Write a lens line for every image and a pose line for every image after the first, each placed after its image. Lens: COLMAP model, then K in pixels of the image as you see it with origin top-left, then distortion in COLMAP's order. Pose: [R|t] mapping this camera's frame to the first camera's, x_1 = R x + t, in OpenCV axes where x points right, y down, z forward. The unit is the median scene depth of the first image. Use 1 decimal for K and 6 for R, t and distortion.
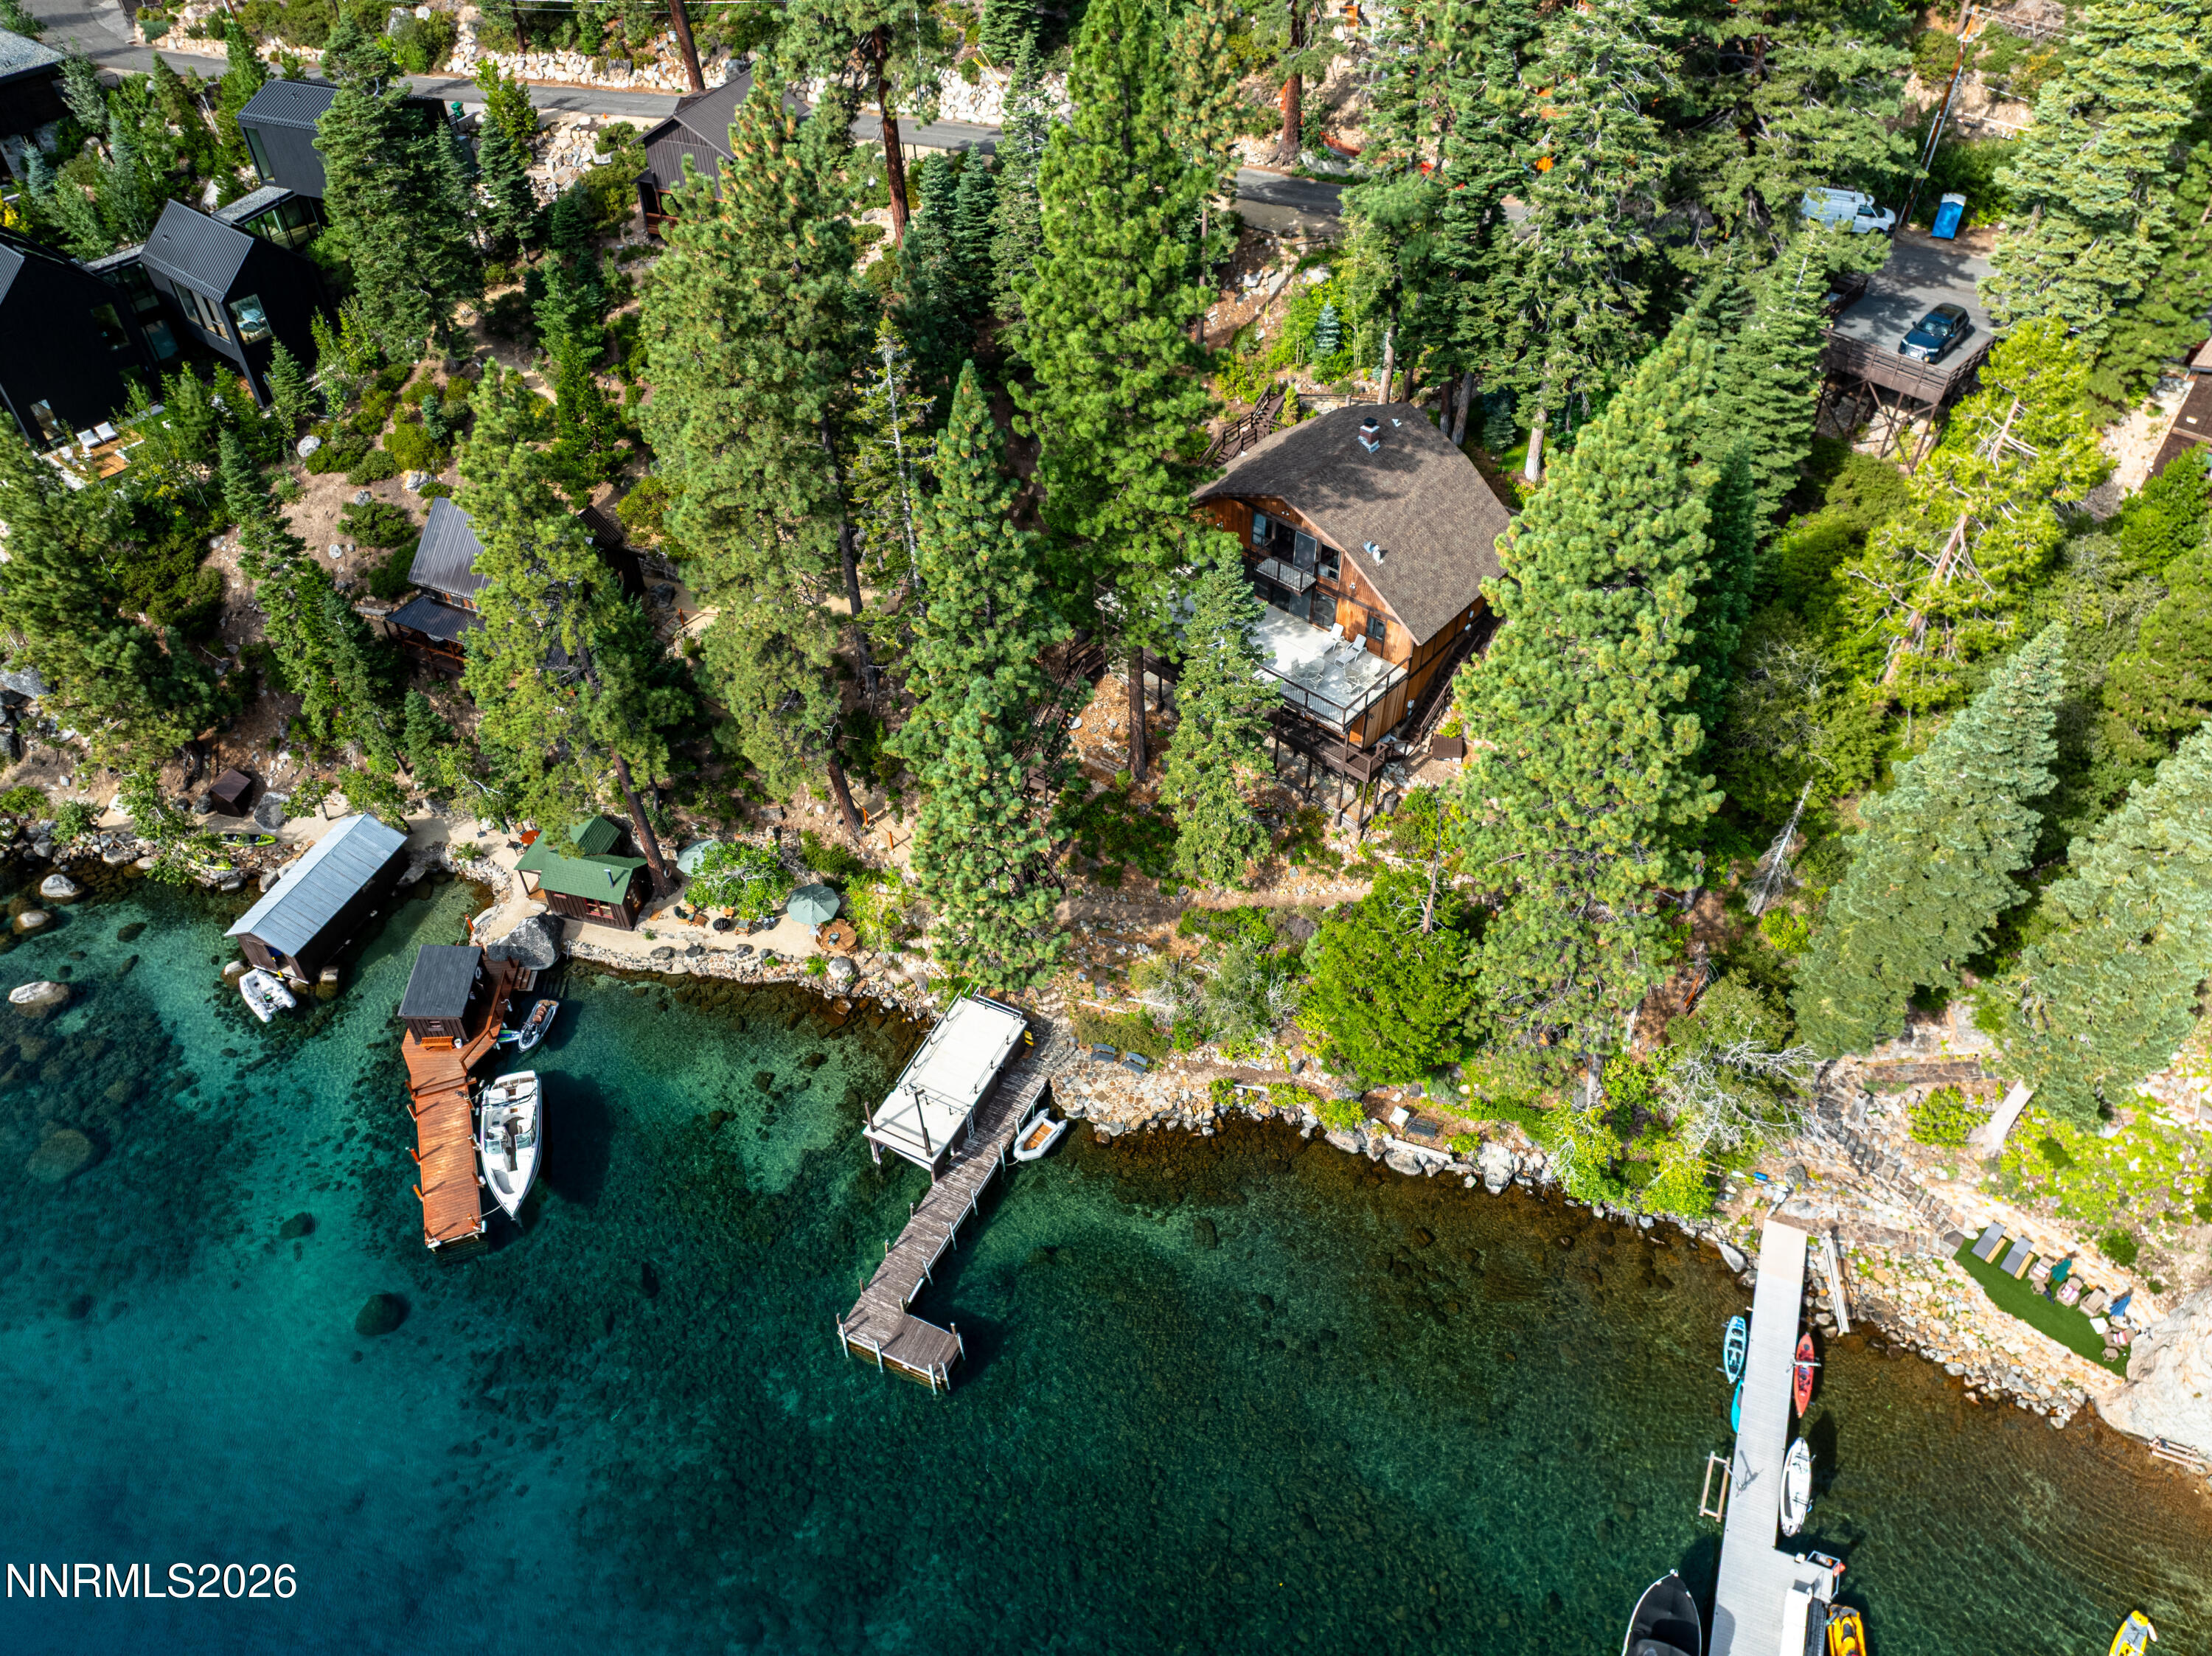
lens RADIAL K [[1561.5, 0, 1108.3], [0, 1561.5, 828.3], [0, 0, 1]] dist [-0.041416, 0.008338]
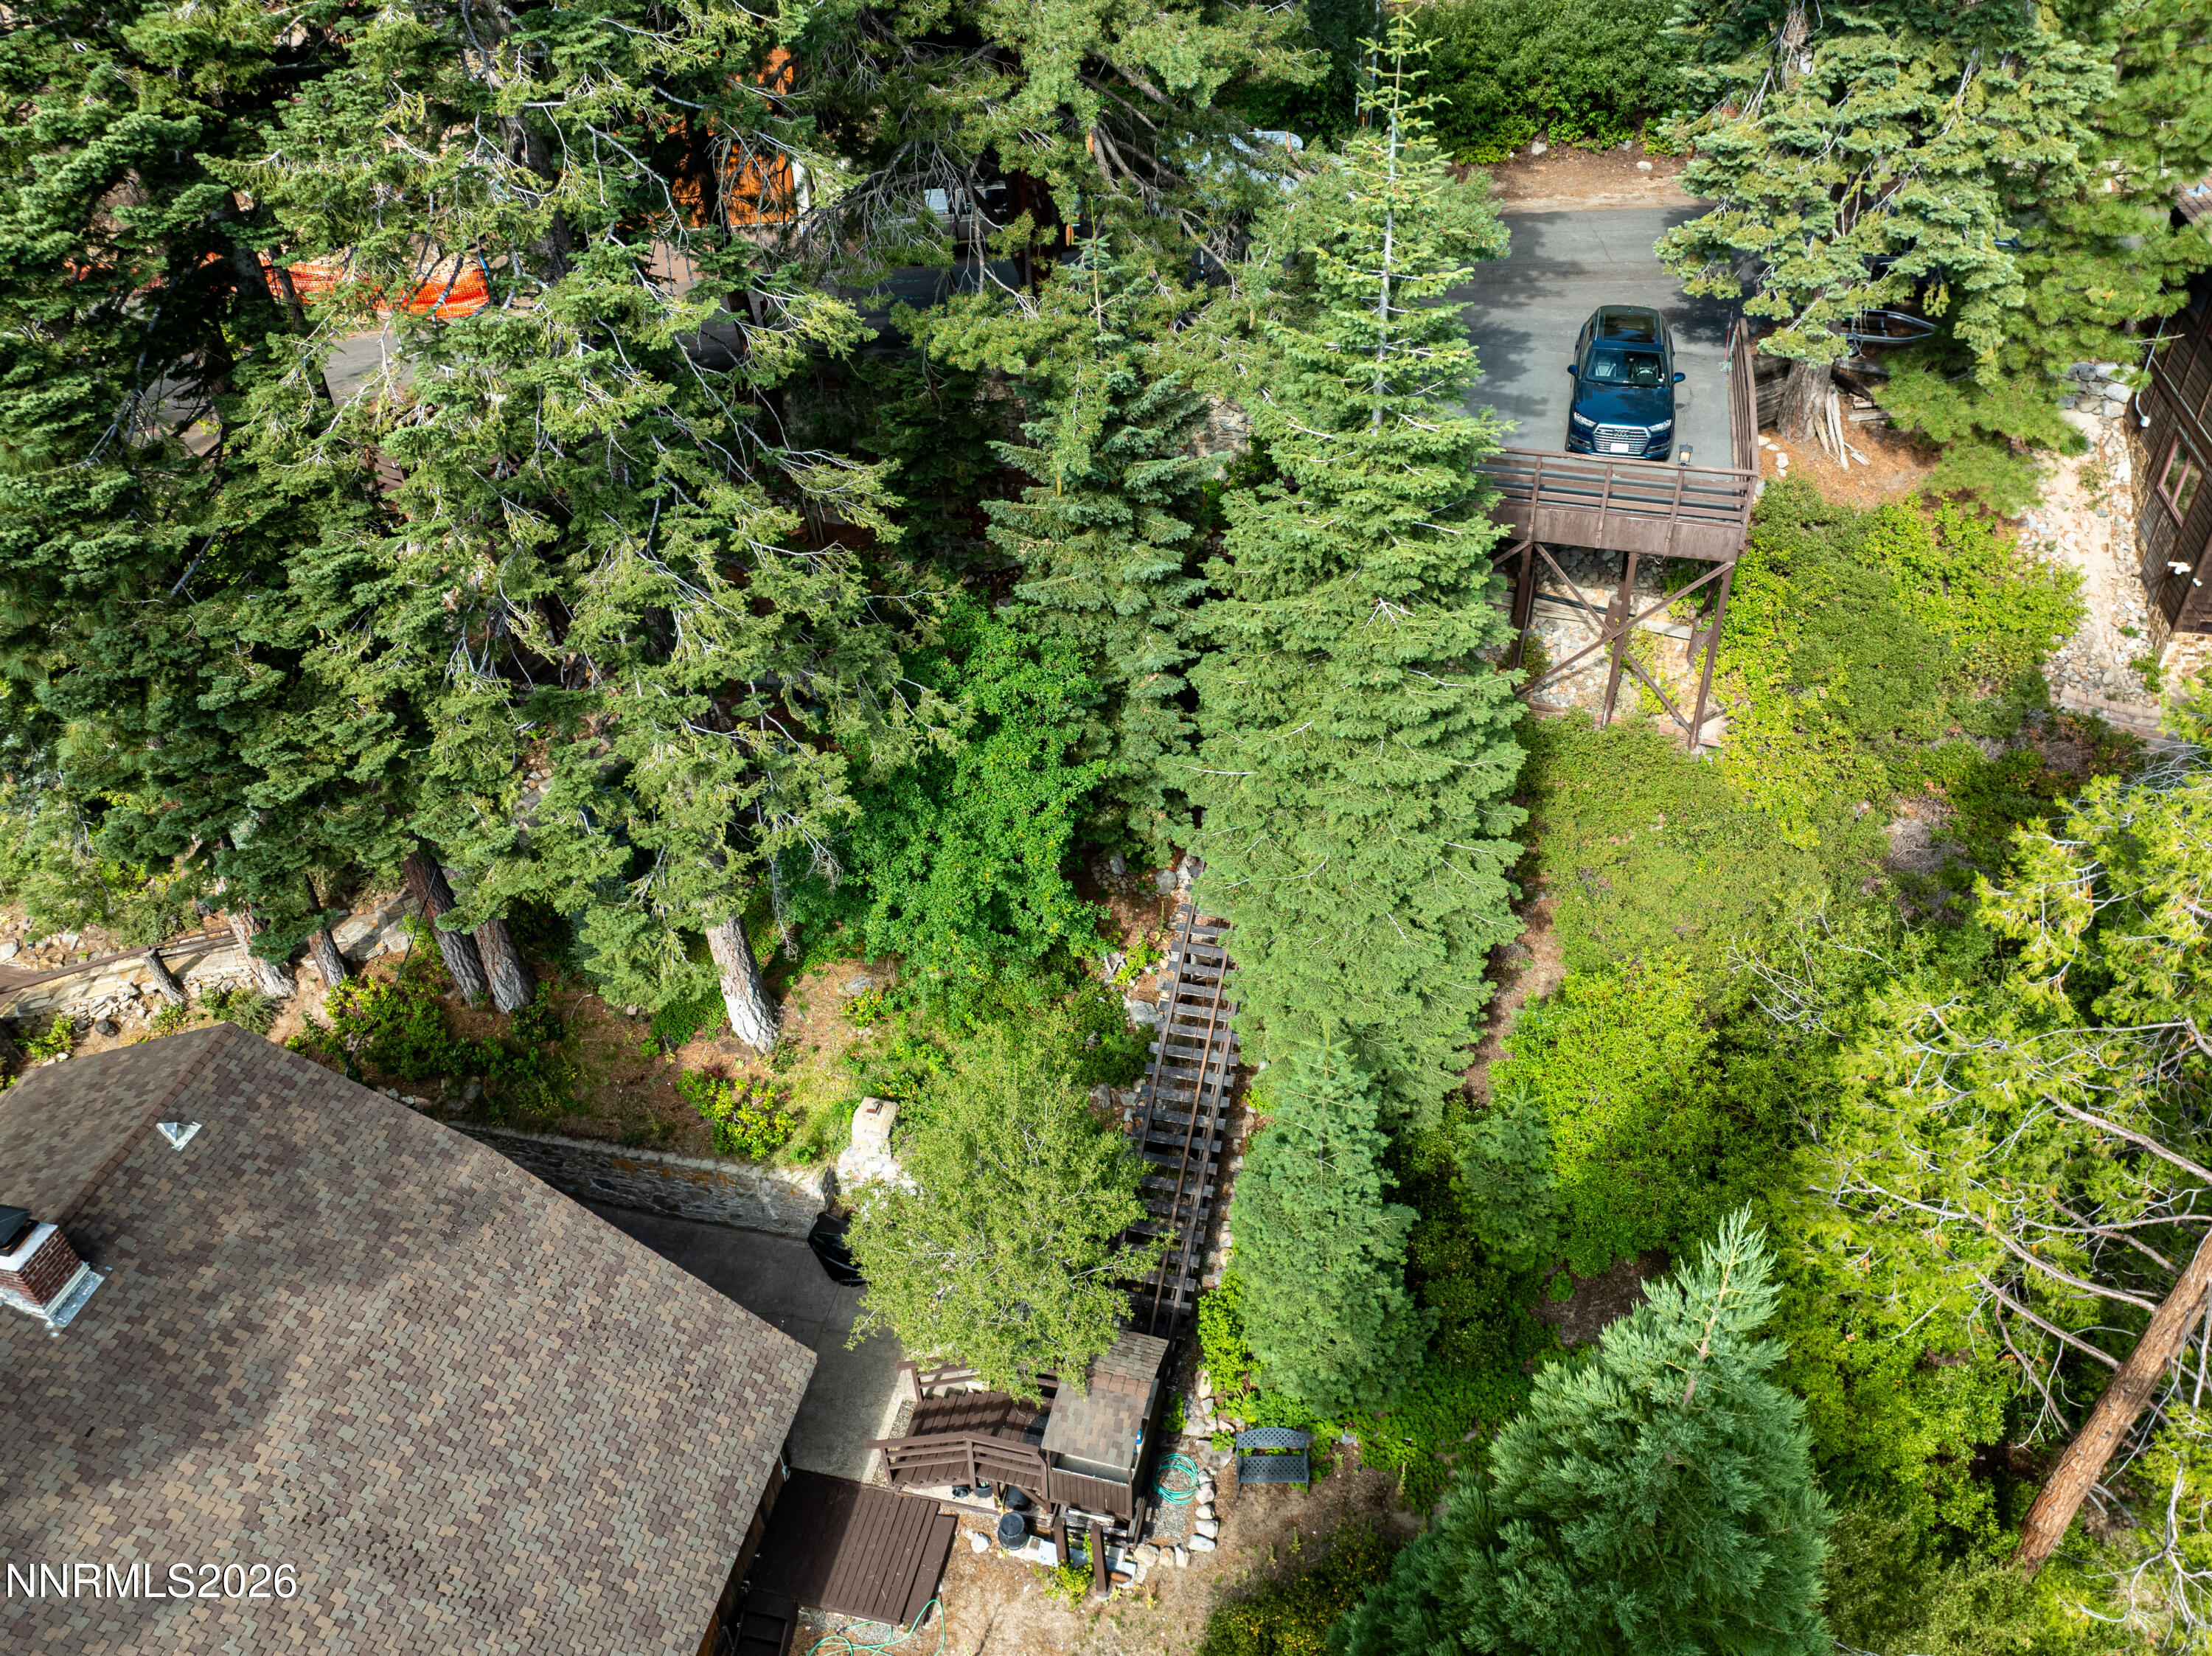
lens RADIAL K [[1582.5, 0, 1105.8], [0, 1582.5, 827.1], [0, 0, 1]] dist [-0.039364, 0.001836]
pose [[0.883196, -0.304654, 0.356583, 0.258125], [0.338250, 0.940430, -0.034313, -0.258657], [-0.324888, 0.150919, 0.933633, 0.718838]]
